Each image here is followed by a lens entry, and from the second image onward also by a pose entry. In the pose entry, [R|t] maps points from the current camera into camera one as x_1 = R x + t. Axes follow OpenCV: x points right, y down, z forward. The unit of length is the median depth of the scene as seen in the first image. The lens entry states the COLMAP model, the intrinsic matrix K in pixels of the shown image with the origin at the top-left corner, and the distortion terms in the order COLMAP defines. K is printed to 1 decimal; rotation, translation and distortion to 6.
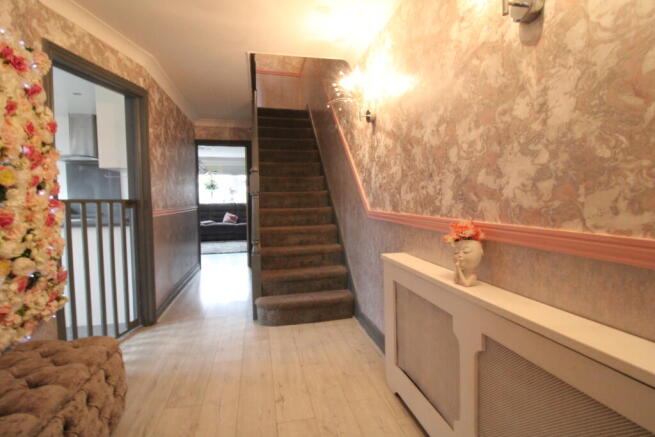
lens RADIAL K [[312.6, 0, 327.4], [0, 312.6, 214.7], [0, 0, 1]] dist [-0.004167, -0.001982]
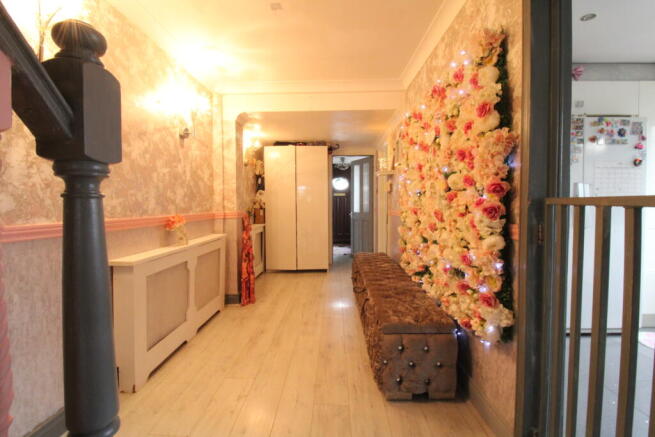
lens RADIAL K [[312.6, 0, 327.4], [0, 312.6, 214.7], [0, 0, 1]] dist [-0.004167, -0.001982]
pose [[-0.968238, 0.007894, 0.249906, -0.900422], [0.029448, 0.996145, 0.082627, -0.108366], [-0.248290, 0.087362, -0.964738, 2.449387]]
